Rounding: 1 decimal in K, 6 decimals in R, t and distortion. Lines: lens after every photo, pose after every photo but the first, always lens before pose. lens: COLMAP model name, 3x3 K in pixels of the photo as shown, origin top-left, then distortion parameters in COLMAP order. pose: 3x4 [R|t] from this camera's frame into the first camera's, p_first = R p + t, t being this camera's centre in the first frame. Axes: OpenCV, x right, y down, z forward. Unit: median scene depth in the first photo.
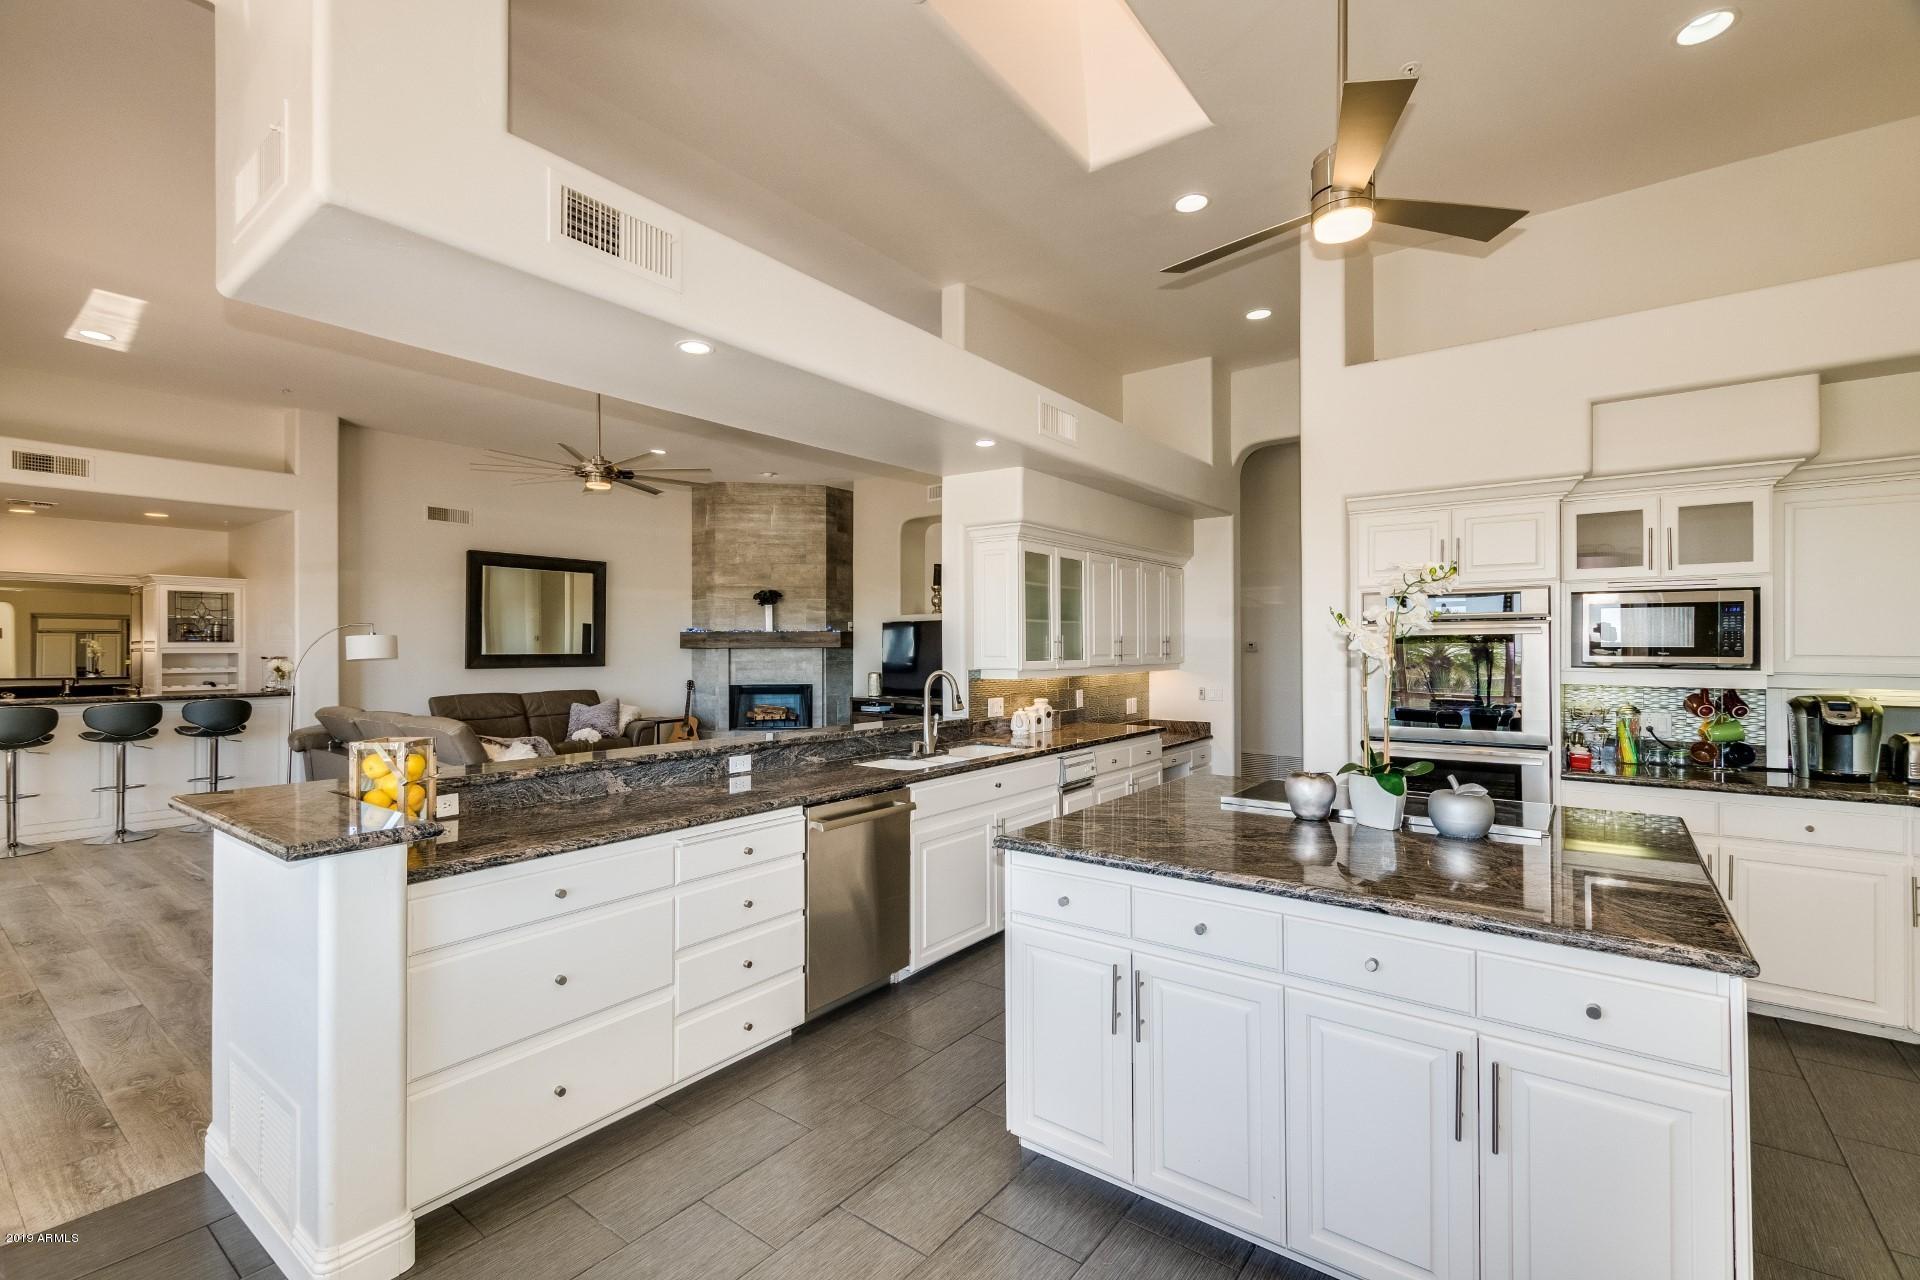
lens RADIAL K [[840.5, 0, 969.7], [0, 840.5, 641.5], [0, 0, 1]] dist [0.005500, -0.000548]
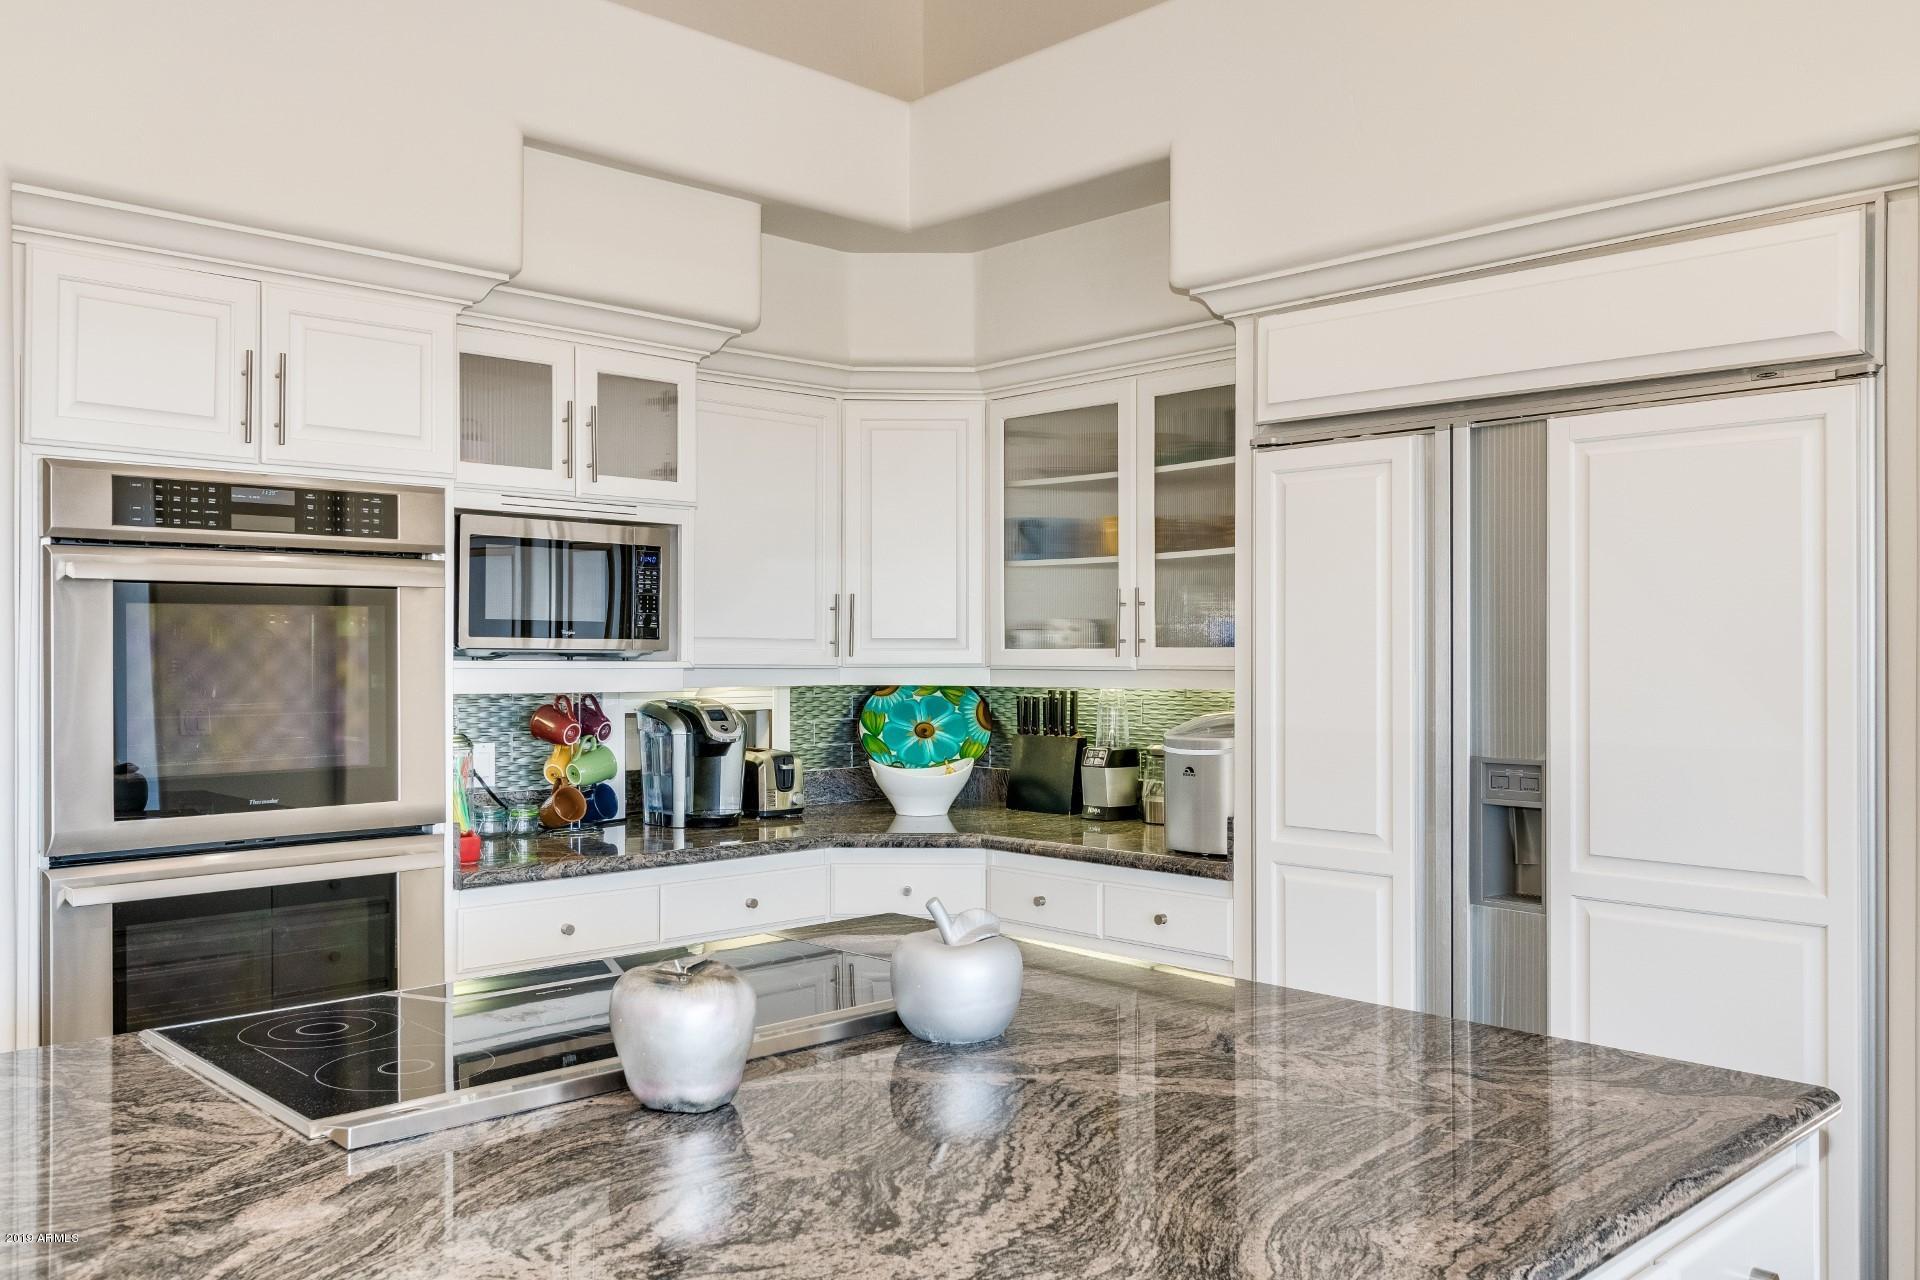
lens RADIAL K [[1543.5, 0, 972.8], [0, 1543.5, 634.8], [0, 0, 1]] dist [0.008804, -0.007514]
pose [[0.176643, 0.009769, 0.984227, -0.074103], [-0.008704, 0.999927, -0.008362, 0.013067], [-0.984237, -0.007090, 0.176715, 0.333492]]
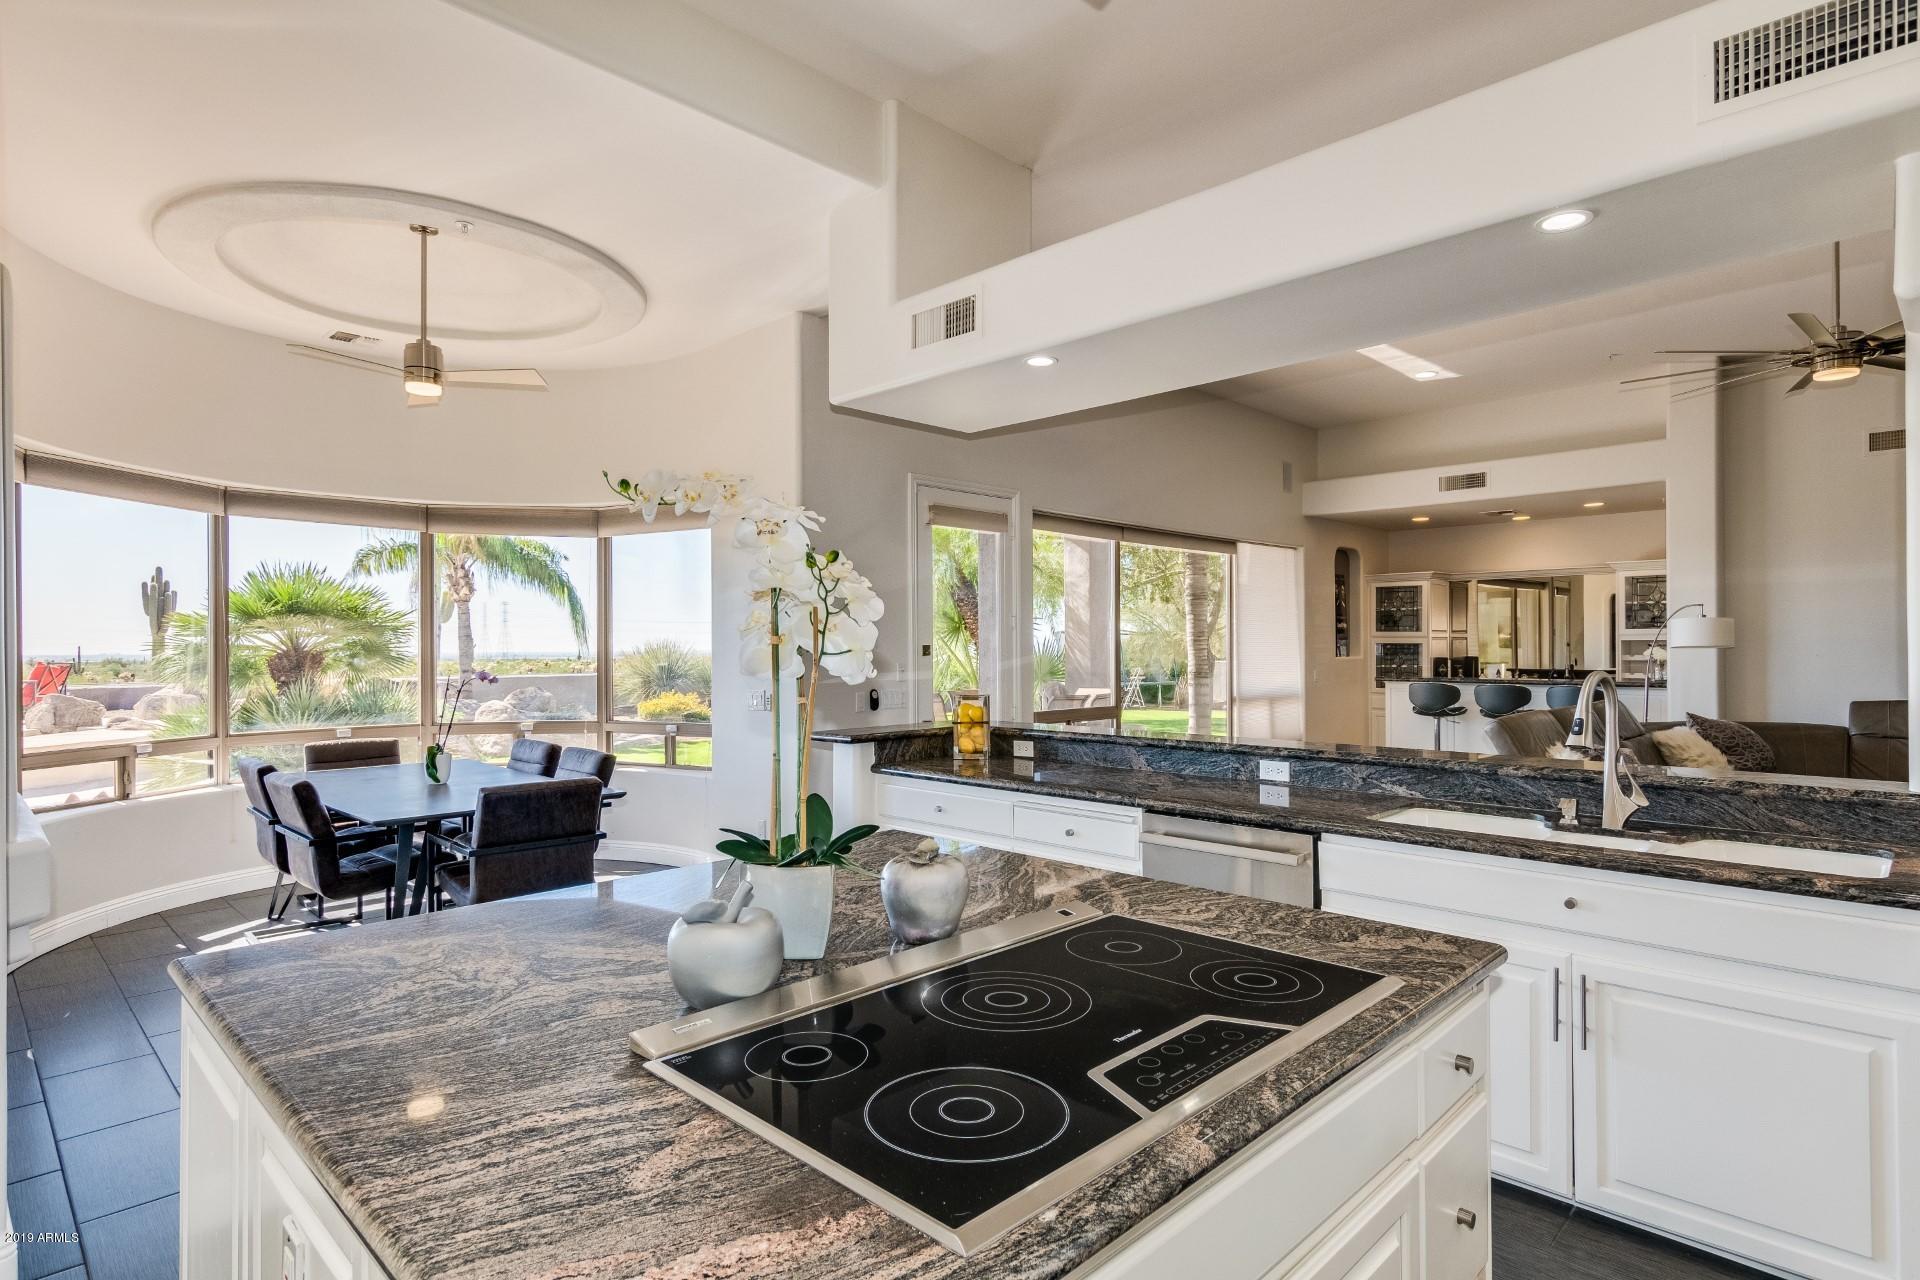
lens RADIAL K [[1009.7, 0, 915.2], [0, 1009.7, 645.0], [0, 0, 1]] dist [0.010866, -0.001958]
pose [[-0.176136, 0.004080, -0.984357, 0.444861], [0.013058, 0.999913, 0.001808, 0.007619], [0.984279, -0.012536, -0.176174, 0.469314]]
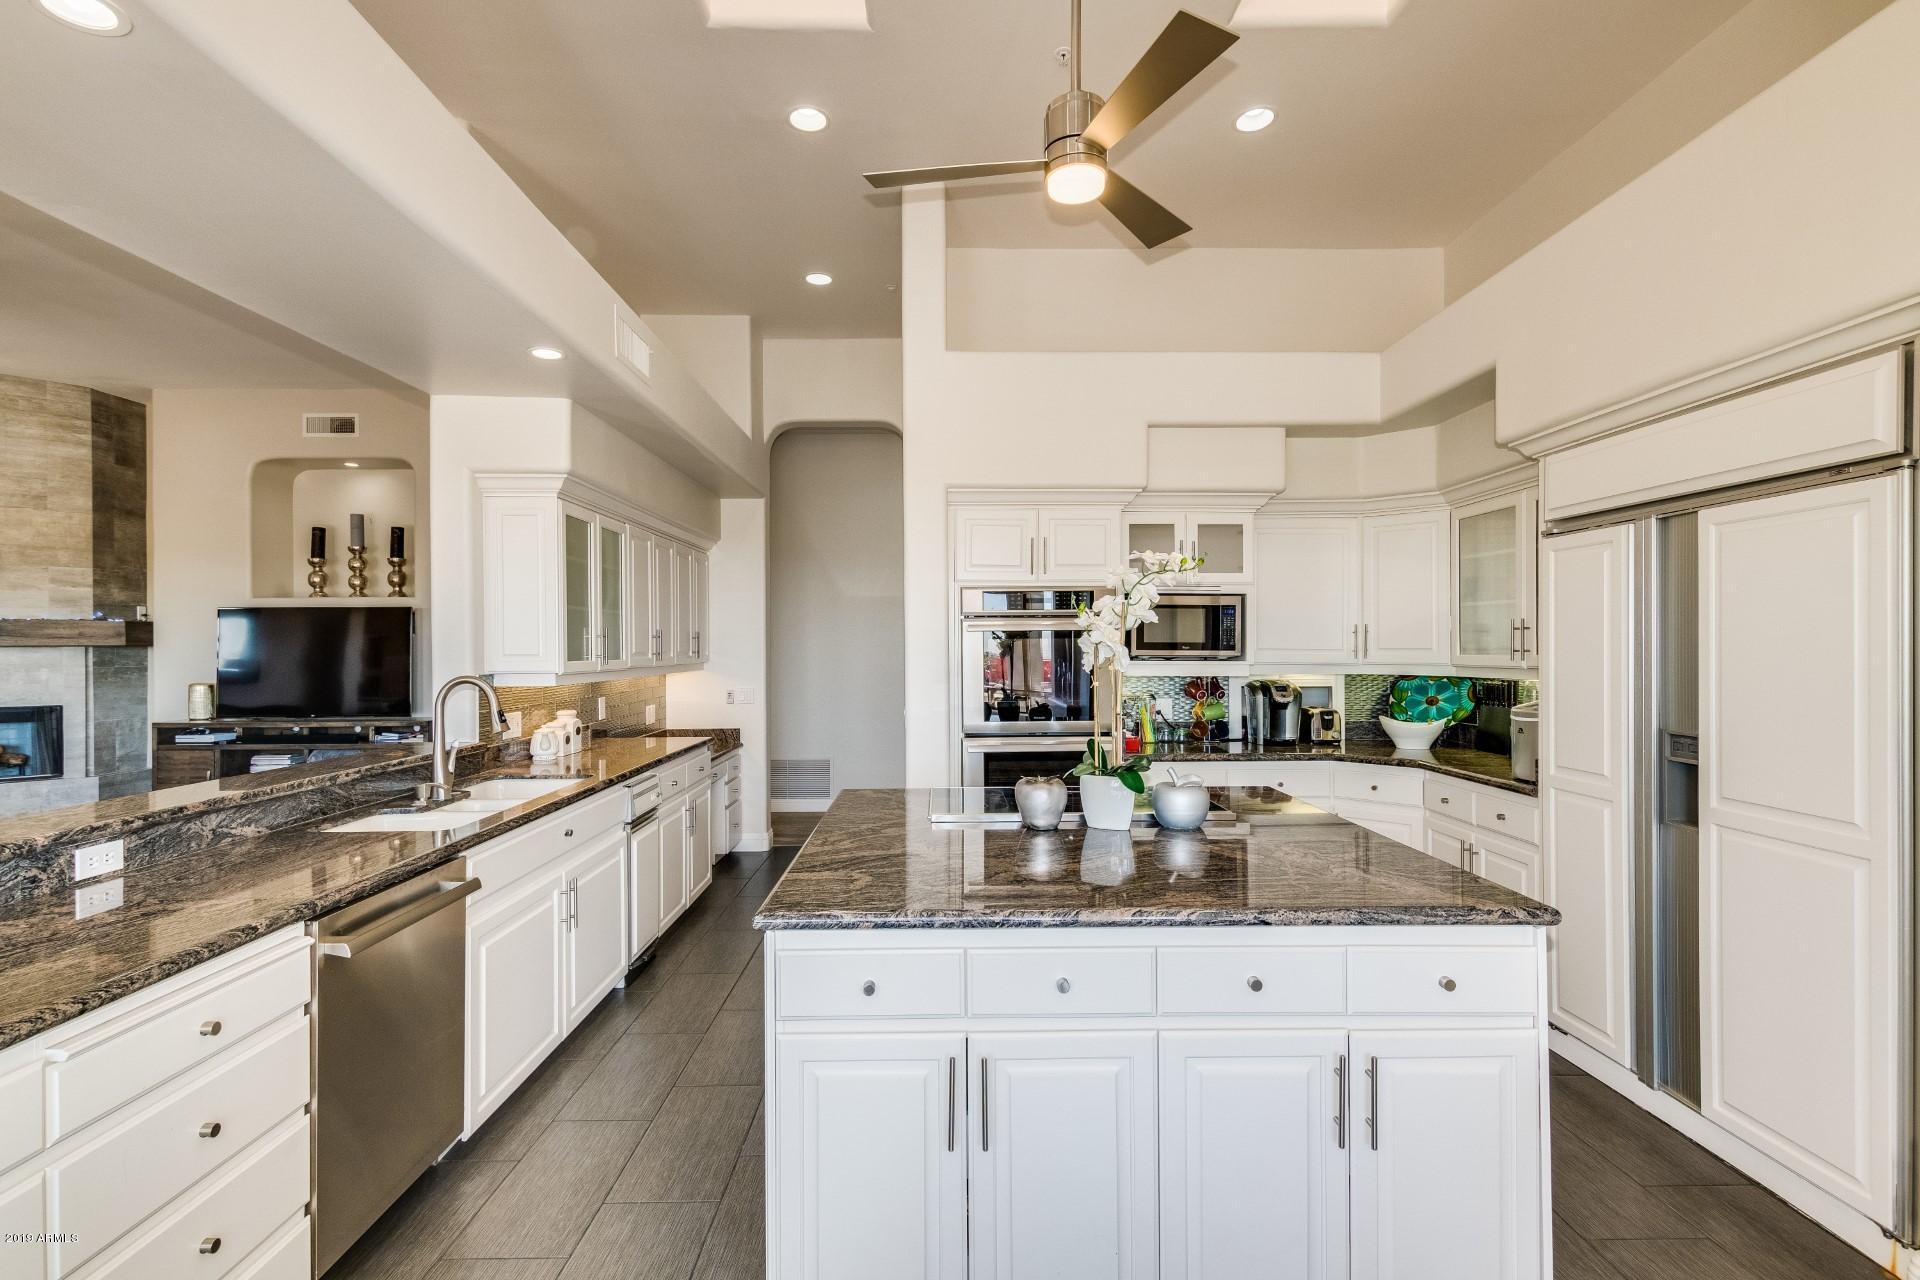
lens RADIAL K [[881.9, 0, 962.3], [0, 881.9, 644.9], [0, 0, 1]] dist [0.016865, -0.005696]
pose [[0.792526, -0.000453, 0.609838, -0.104787], [-0.002407, 0.999990, 0.003871, 0.003751], [-0.609833, -0.004536, 0.792517, 0.126820]]
